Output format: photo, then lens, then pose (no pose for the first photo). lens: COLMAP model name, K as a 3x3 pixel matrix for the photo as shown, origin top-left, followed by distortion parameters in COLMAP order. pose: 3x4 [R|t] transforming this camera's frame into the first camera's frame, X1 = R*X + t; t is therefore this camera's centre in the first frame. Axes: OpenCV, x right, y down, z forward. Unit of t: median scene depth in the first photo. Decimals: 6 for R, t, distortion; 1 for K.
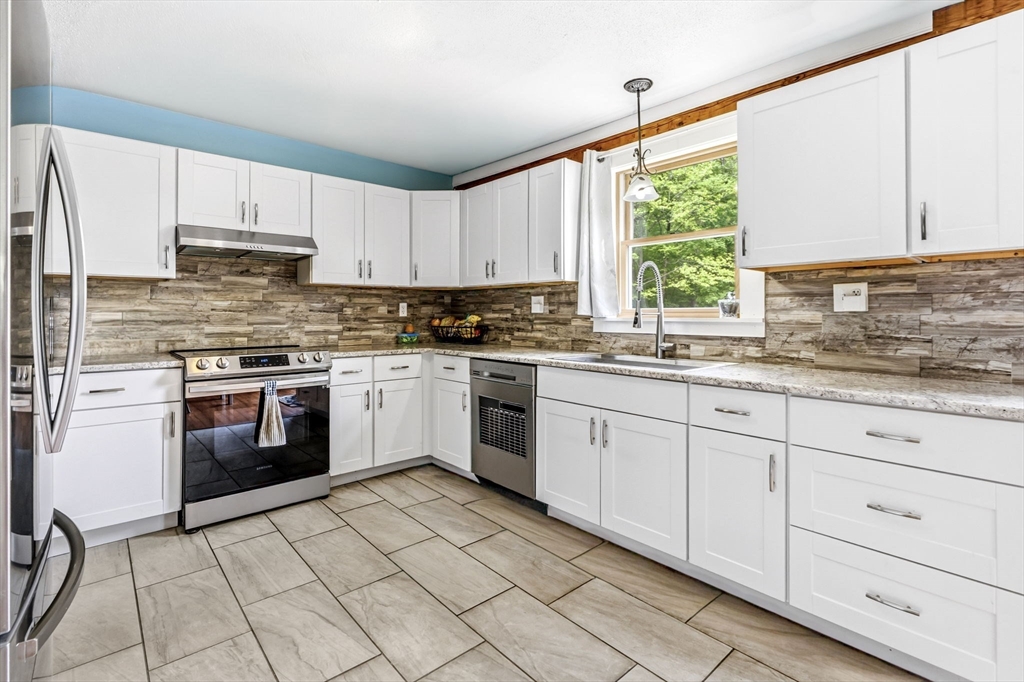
lens RADIAL K [[480.7, 0, 524.4], [0, 480.7, 311.4], [0, 0, 1]] dist [-0.000554, 0.000344]
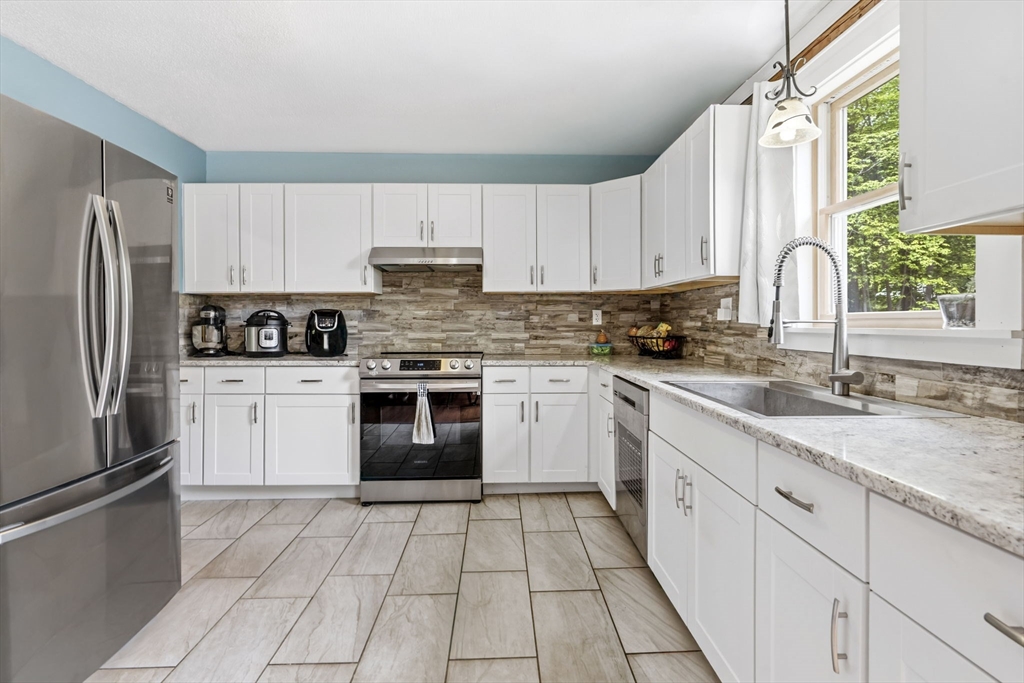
lens RADIAL K [[519.3, 0, 521.8], [0, 519.3, 324.2], [0, 0, 1]] dist [-0.002954, 0.000043]
pose [[0.770259, 0.002158, -0.637727, 0.410853], [0.004248, 0.999955, 0.008514, 0.001074], [0.637717, -0.009267, 0.770215, 0.249643]]
